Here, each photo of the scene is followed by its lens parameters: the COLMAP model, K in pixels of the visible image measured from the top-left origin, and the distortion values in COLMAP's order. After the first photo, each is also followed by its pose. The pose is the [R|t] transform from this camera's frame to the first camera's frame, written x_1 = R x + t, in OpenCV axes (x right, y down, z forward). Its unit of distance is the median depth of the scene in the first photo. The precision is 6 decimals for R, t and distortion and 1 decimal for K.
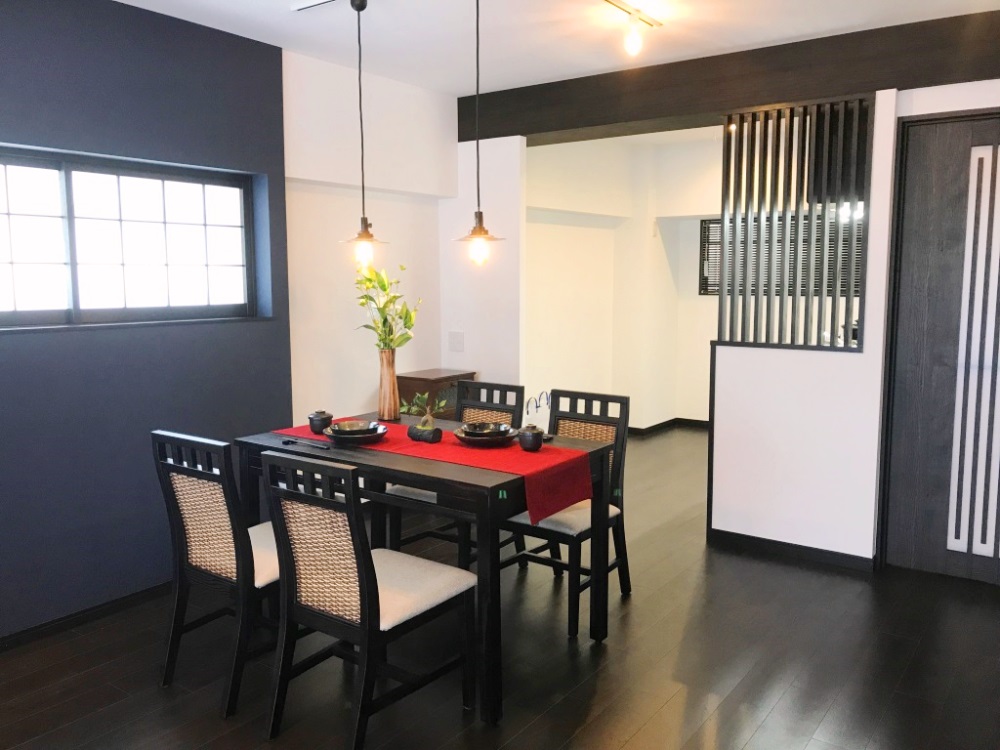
lens RADIAL K [[821.2, 0, 500.0], [0, 821.2, 375.0], [0, 0, 1]] dist [0.010993, -0.000753]
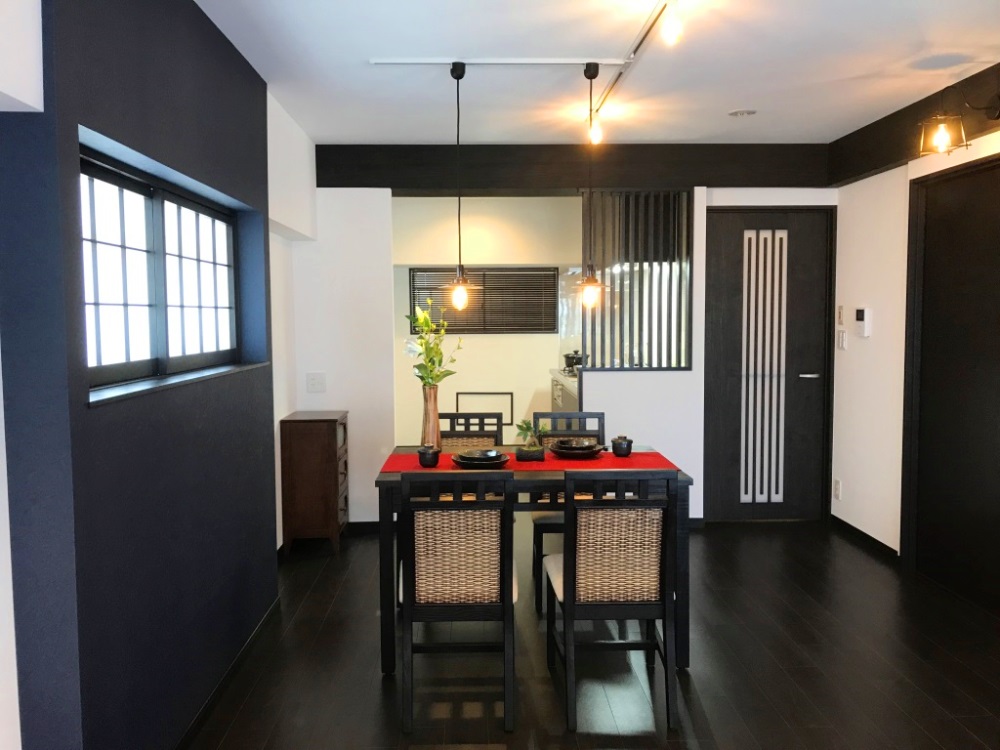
lens RADIAL K [[821.2, 0, 500.0], [0, 821.2, 375.0], [0, 0, 1]] dist [0.010993, -0.000753]
pose [[0.795674, -0.048526, 0.603778, -0.660443], [0.080018, 0.996471, -0.025362, -0.009800], [-0.600416, 0.068493, 0.796749, 0.085792]]
